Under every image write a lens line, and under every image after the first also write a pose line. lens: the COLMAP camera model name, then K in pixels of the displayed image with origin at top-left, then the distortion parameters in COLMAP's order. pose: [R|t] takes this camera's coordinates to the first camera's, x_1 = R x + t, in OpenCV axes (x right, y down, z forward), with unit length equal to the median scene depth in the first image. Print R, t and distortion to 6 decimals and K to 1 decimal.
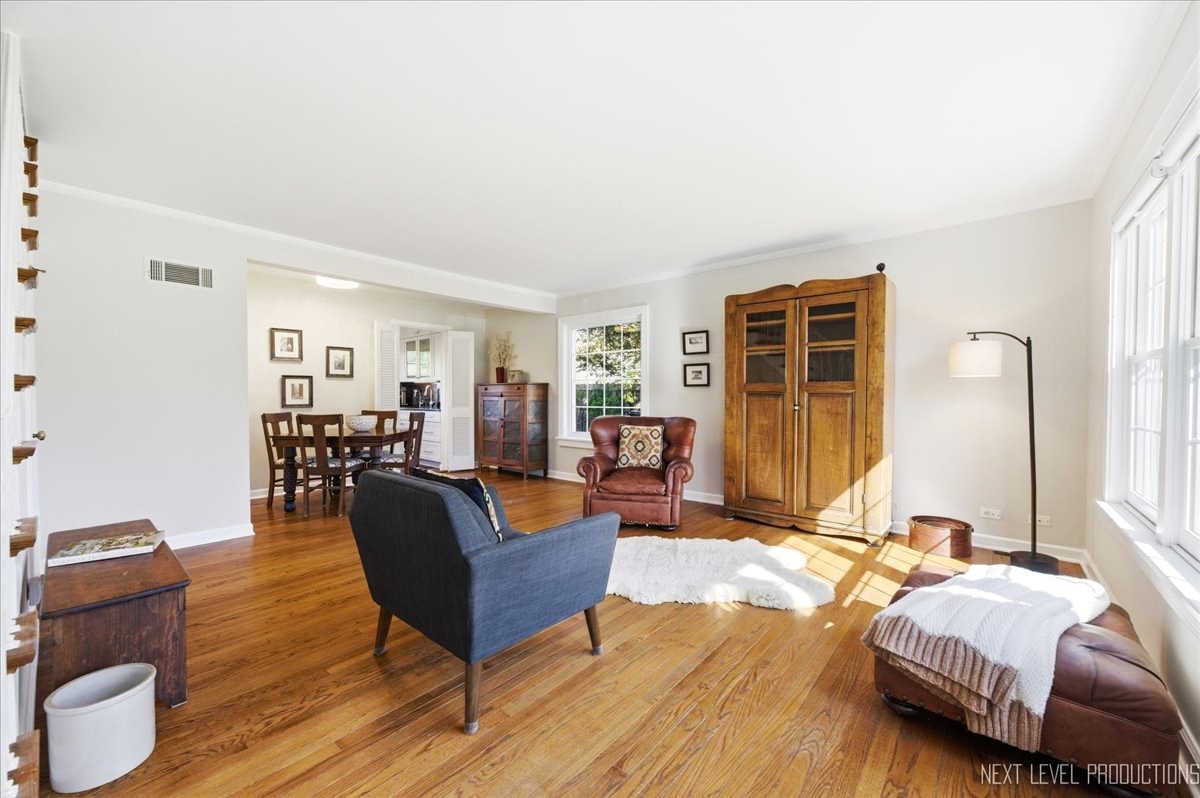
lens RADIAL K [[465.3, 0, 599.8], [0, 465.3, 408.1], [0, 0, 1]] dist [-0.025832, 0.000047]
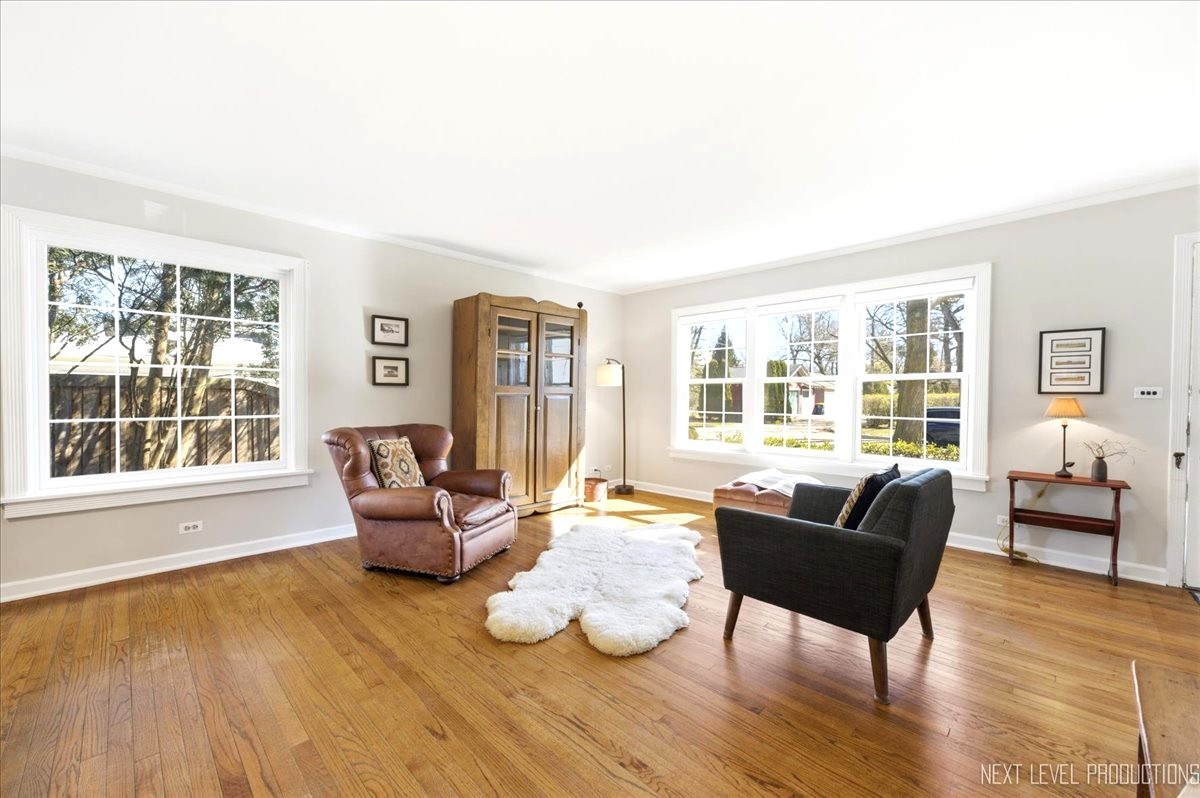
lens RADIAL K [[479.8, 0, 592.9], [0, 479.8, 396.7], [0, 0, 1]] dist [-0.003633, 0.000078]
pose [[0.099941, -0.002357, 0.994991, -0.555905], [0.019413, 0.999811, 0.000418, -0.021169], [-0.994804, 0.019274, 0.099968, 0.560664]]
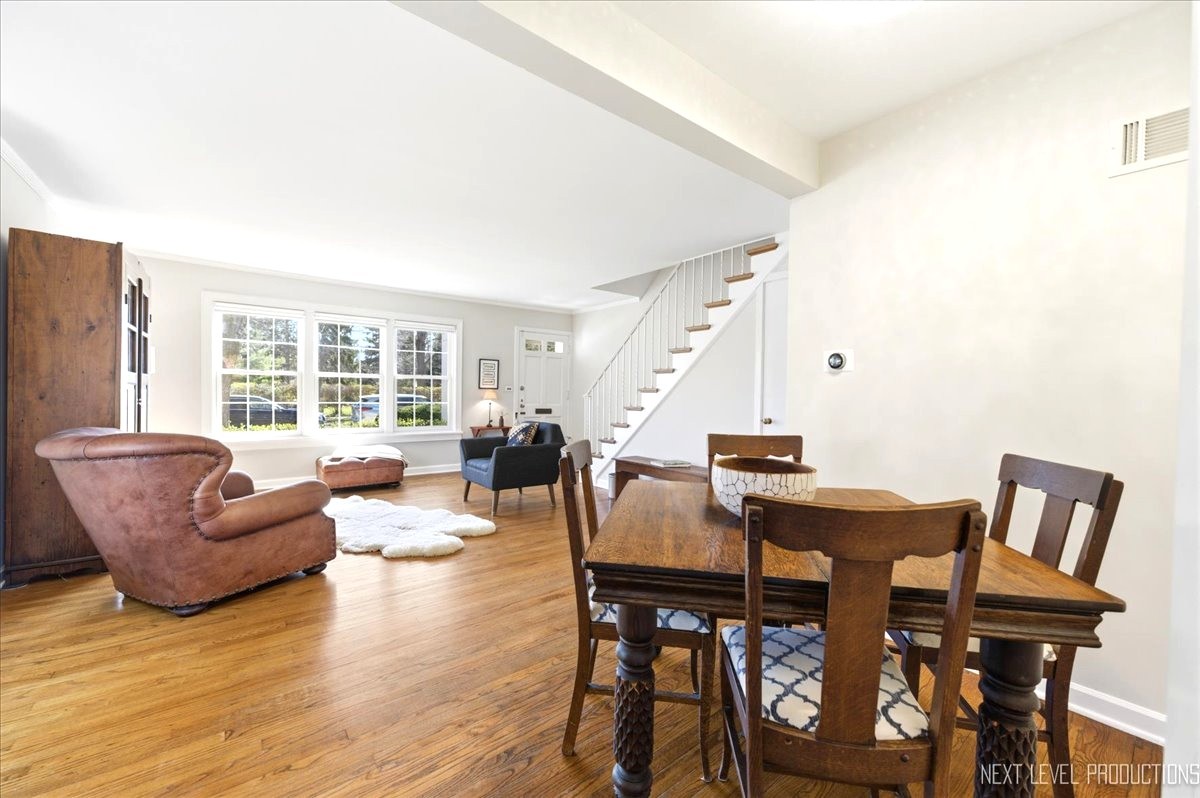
lens RADIAL K [[475.8, 0, 597.6], [0, 475.8, 405.4], [0, 0, 1]] dist [0.001063, -0.000246]
pose [[-0.978797, -0.017852, 0.204054, -0.455341], [-0.007790, 0.998719, 0.050005, -0.036102], [-0.204685, 0.047355, -0.977682, 1.272302]]
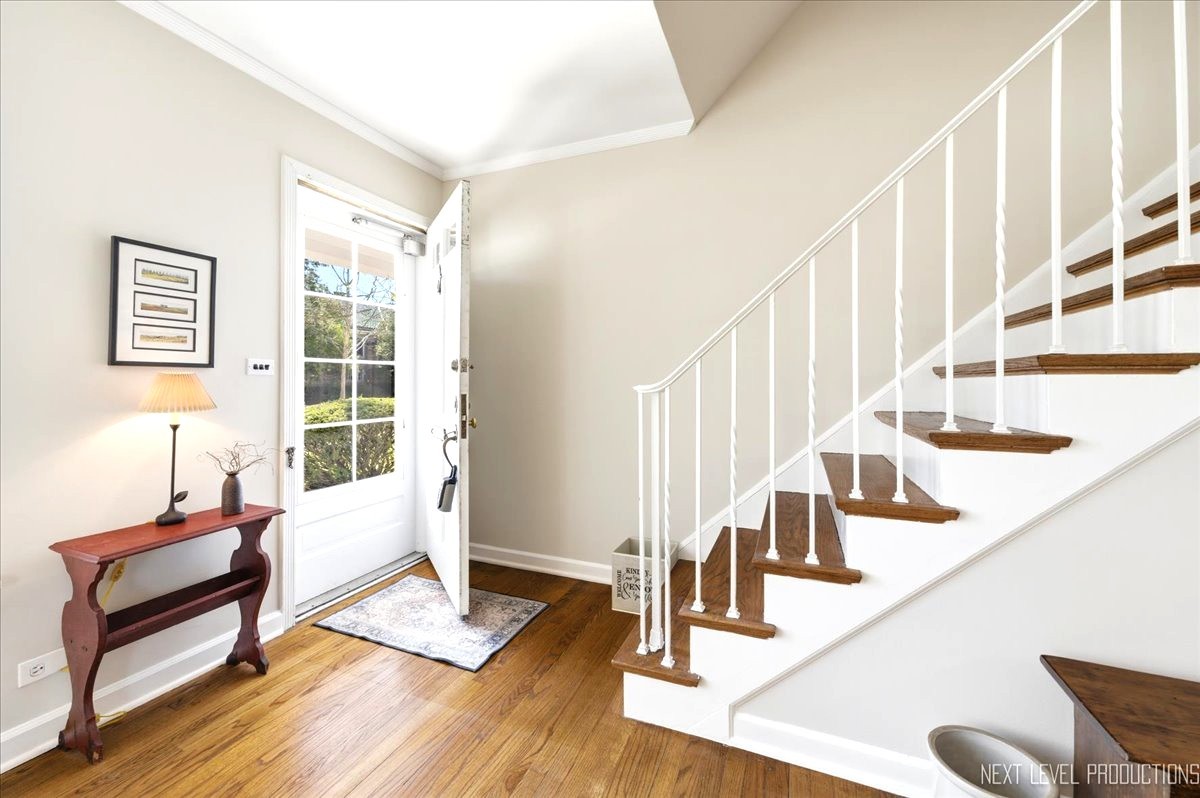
lens RADIAL K [[484.3, 0, 594.8], [0, 484.3, 373.6], [0, 0, 1]] dist [-0.000619, 0.000100]
pose [[-0.953762, -0.004071, -0.300536, -0.057102], [-0.007962, 0.999900, 0.011725, -0.013699], [0.300458, 0.013576, -0.953698, 0.419671]]
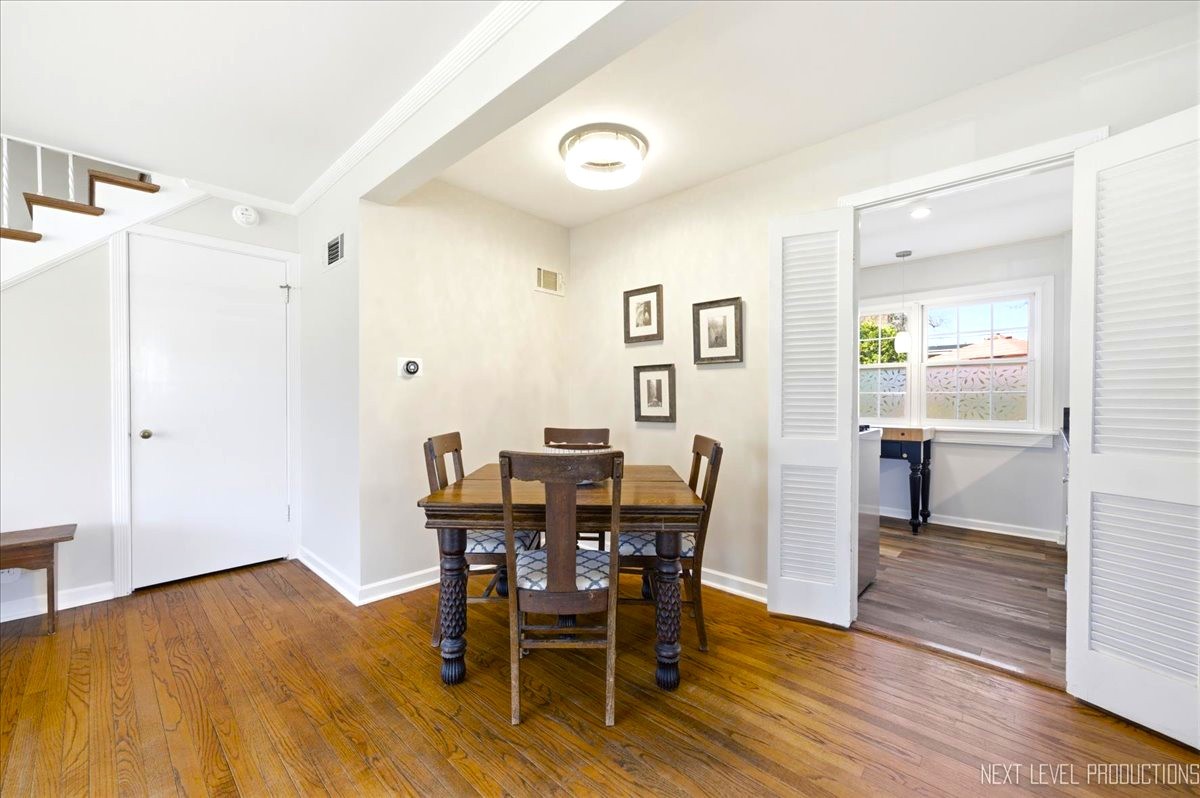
lens RADIAL K [[475.8, 0, 597.6], [0, 475.8, 405.4], [0, 0, 1]] dist [0.001063, -0.000246]
pose [[-0.059567, 0.018604, -0.998051, -0.059240], [-0.026634, 0.999441, 0.020219, -0.031923], [0.997869, 0.027787, -0.059038, 1.004098]]
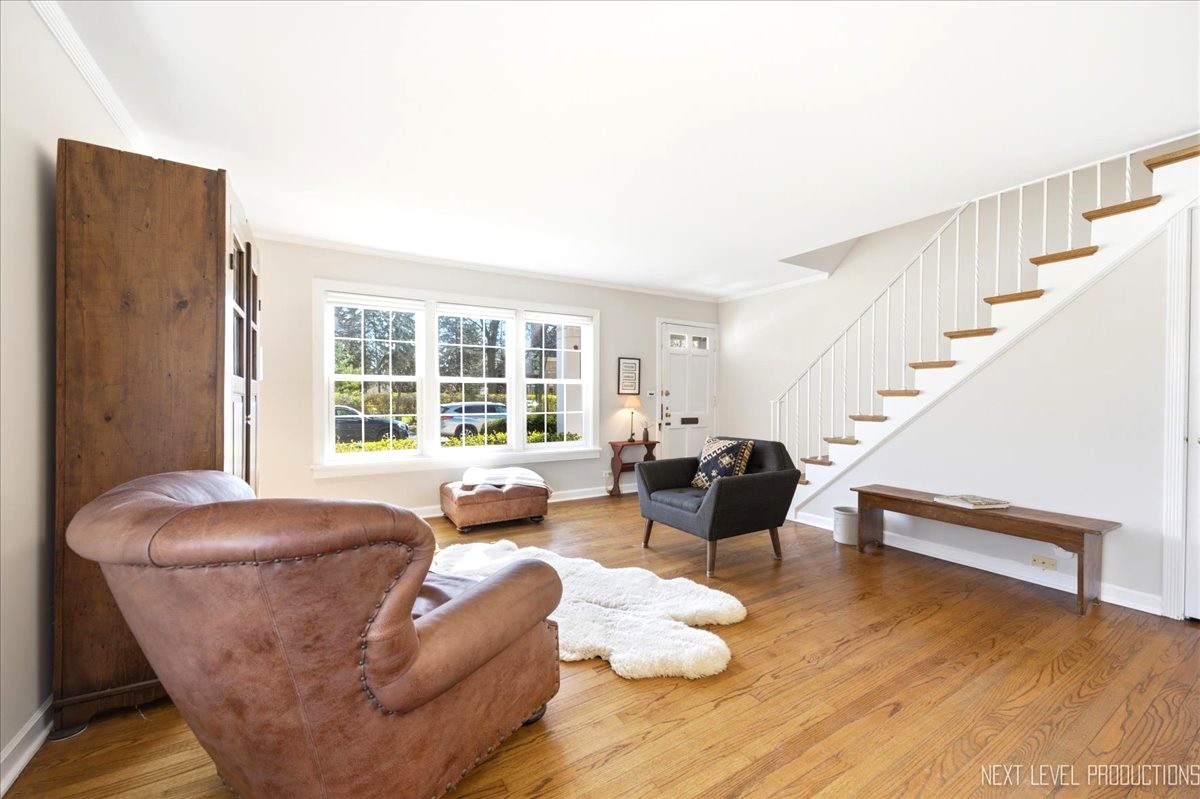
lens RADIAL K [[479.5, 0, 597.5], [0, 479.5, 405.4], [0, 0, 1]] dist [-0.001012, 0.000797]
pose [[-0.946882, -0.003691, 0.321560, -0.159962], [0.009388, 0.999191, 0.039111, -0.031839], [-0.321445, 0.040052, -0.946081, 1.080708]]
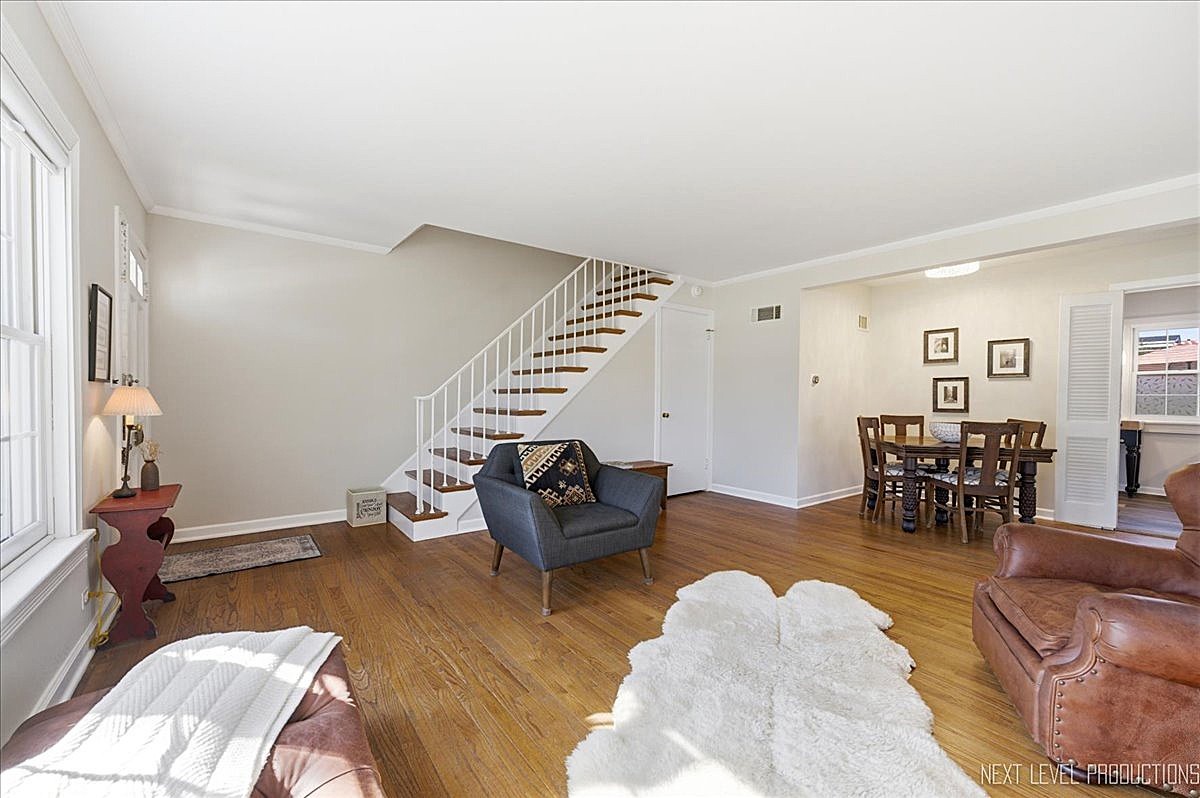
lens RADIAL K [[475.8, 0, 597.6], [0, 475.8, 405.4], [0, 0, 1]] dist [0.001063, -0.000246]
pose [[-0.221584, 0.018254, -0.974970, 0.450941], [-0.033630, 0.999087, 0.026349, -0.016981], [0.974561, 0.038627, -0.220768, 0.541537]]
